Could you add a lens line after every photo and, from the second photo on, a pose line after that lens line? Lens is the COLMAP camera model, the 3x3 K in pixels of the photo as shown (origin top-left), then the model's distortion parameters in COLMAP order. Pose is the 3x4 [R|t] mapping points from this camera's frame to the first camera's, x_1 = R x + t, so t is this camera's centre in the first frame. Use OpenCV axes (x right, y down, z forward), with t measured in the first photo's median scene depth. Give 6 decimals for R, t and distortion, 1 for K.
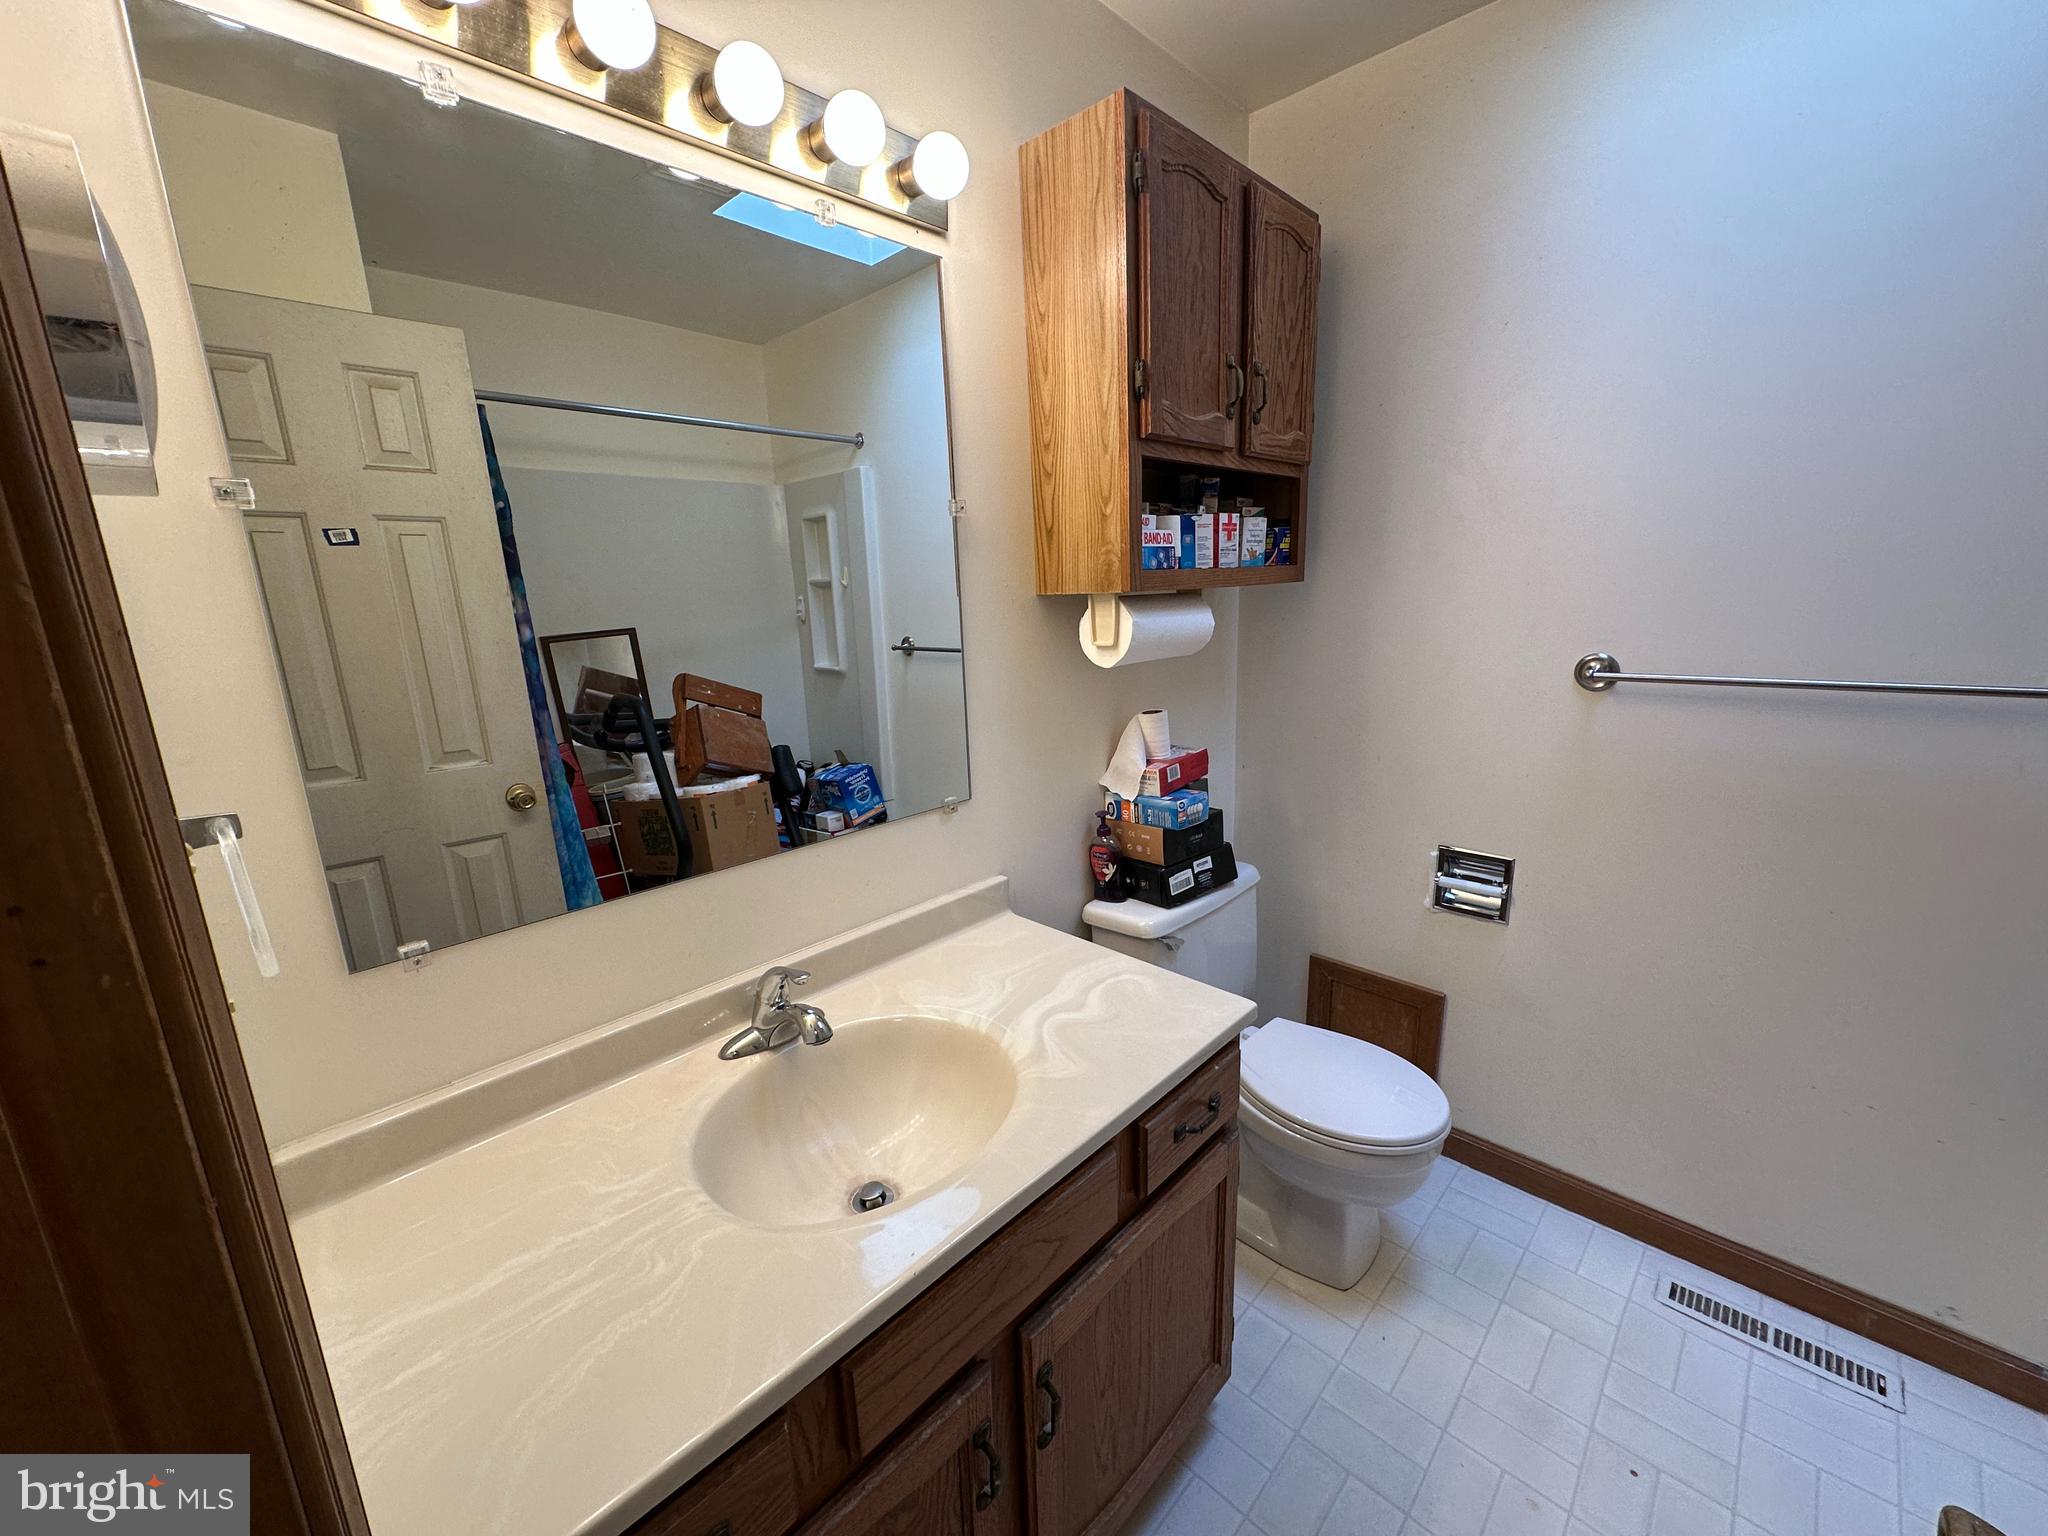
lens RADIAL K [[815.8, 0, 1041.1], [0, 815.8, 771.5], [0, 0, 1]] dist [-0.002968, 0.001009]
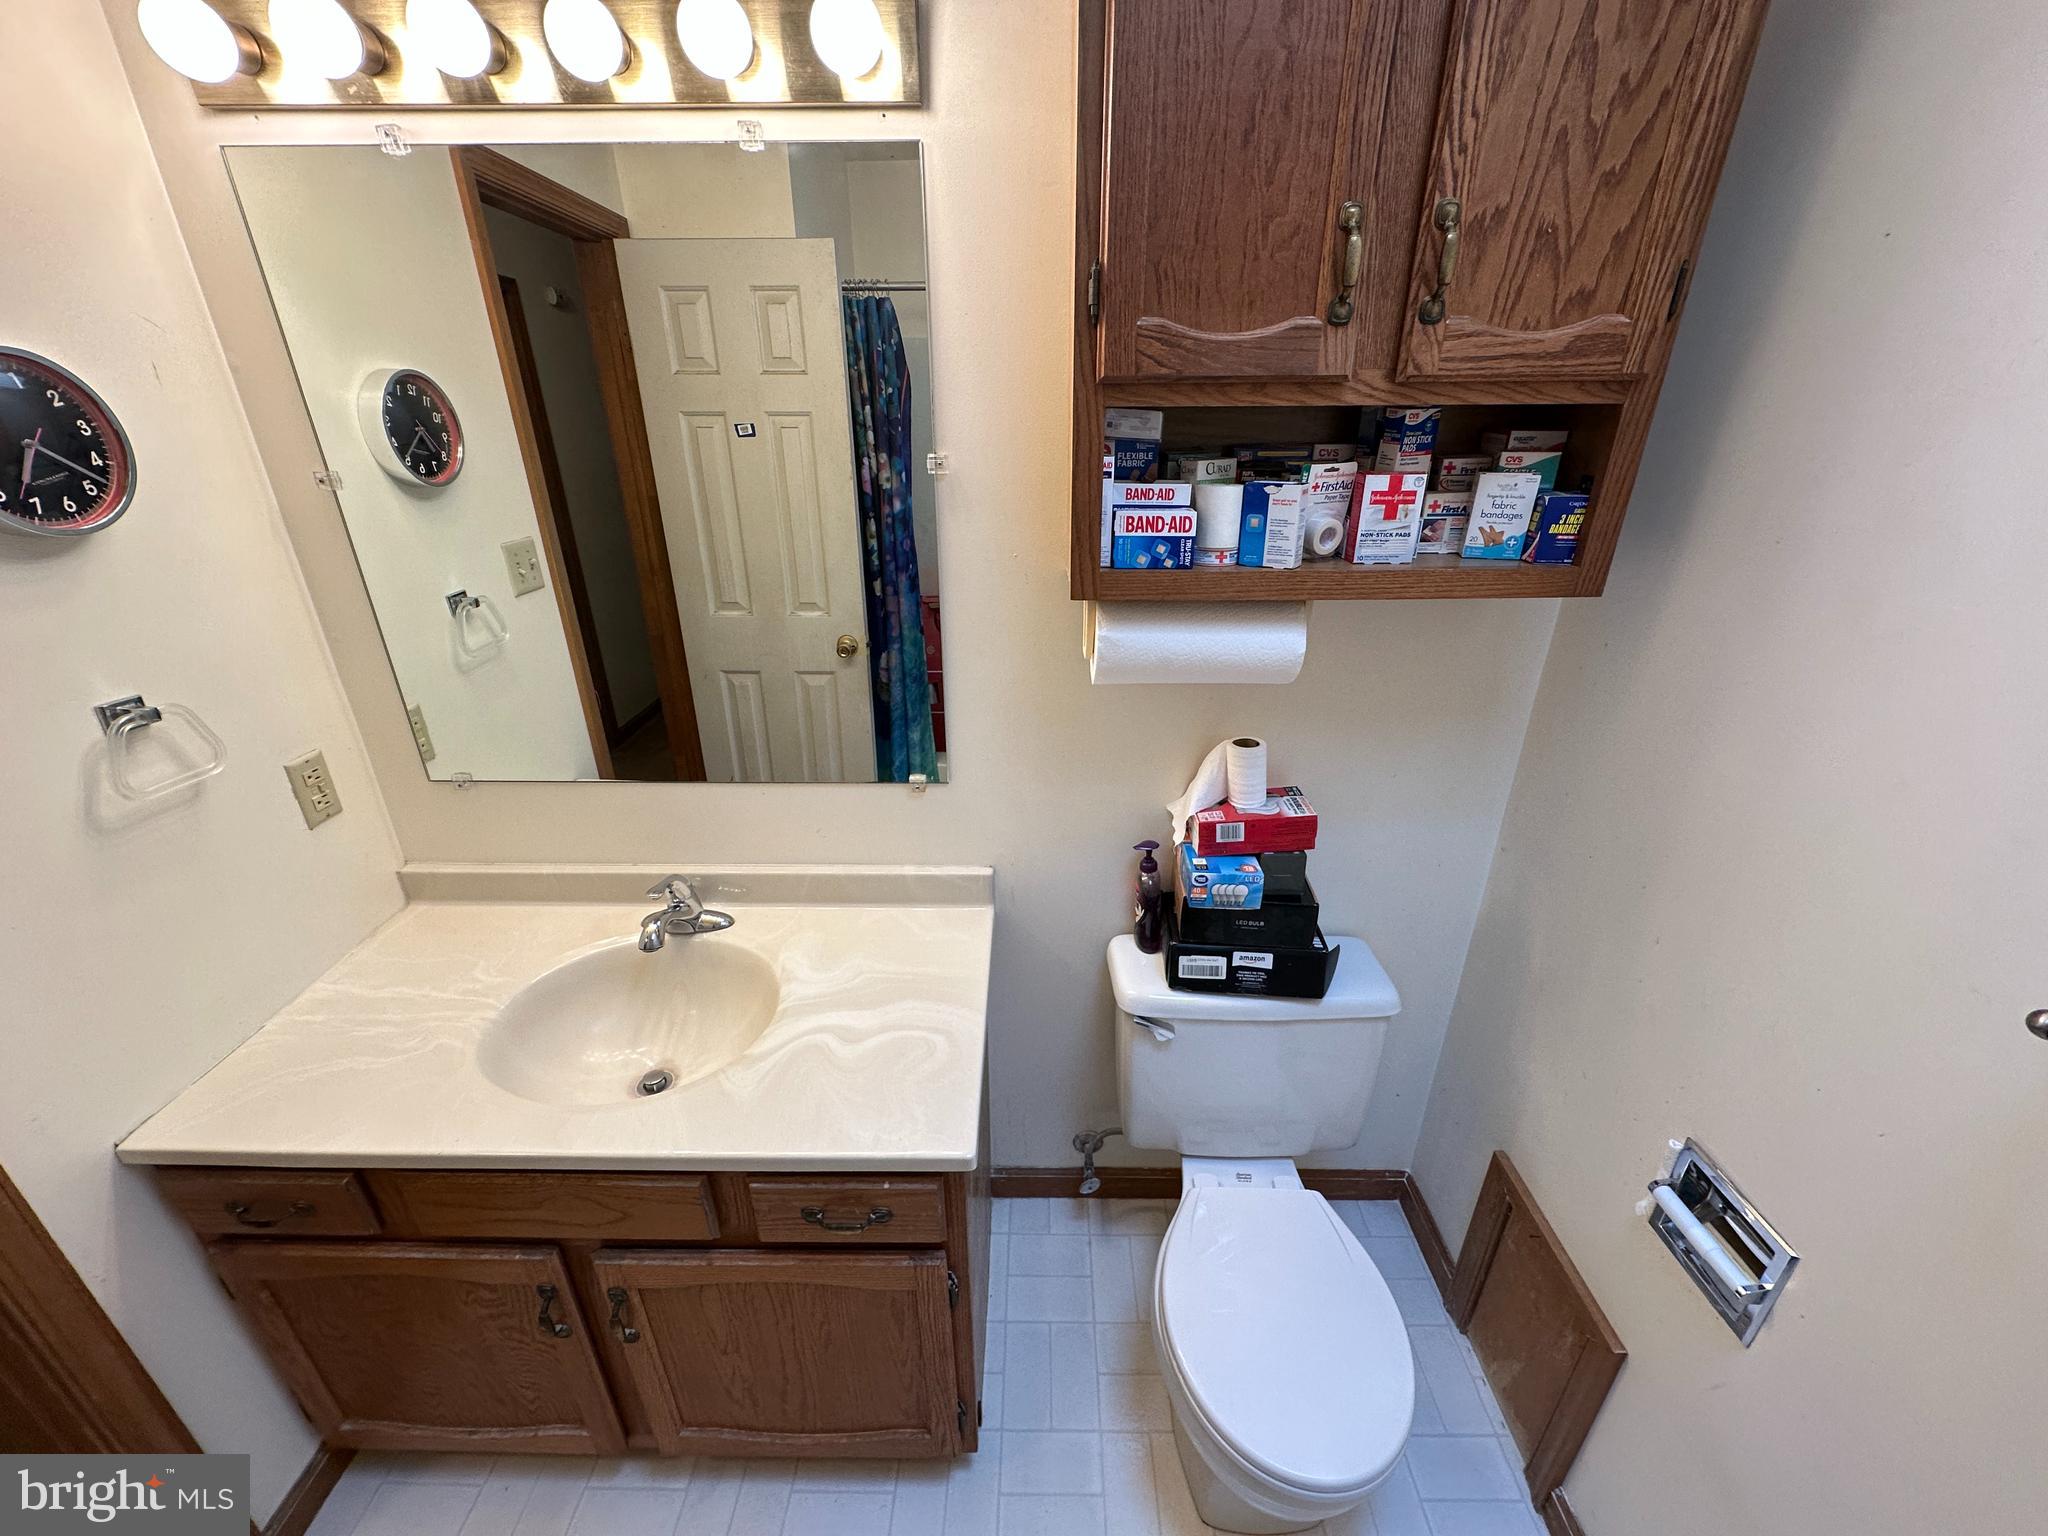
lens RADIAL K [[815.8, 0, 1018.8], [0, 815.8, 776.7], [0, 0, 1]] dist [-0.002968, 0.001009]
pose [[0.675076, 0.334626, -0.657494, 0.534205], [-0.187050, 0.939730, 0.286217, -0.235719], [0.713642, -0.070234, 0.696981, 0.377649]]
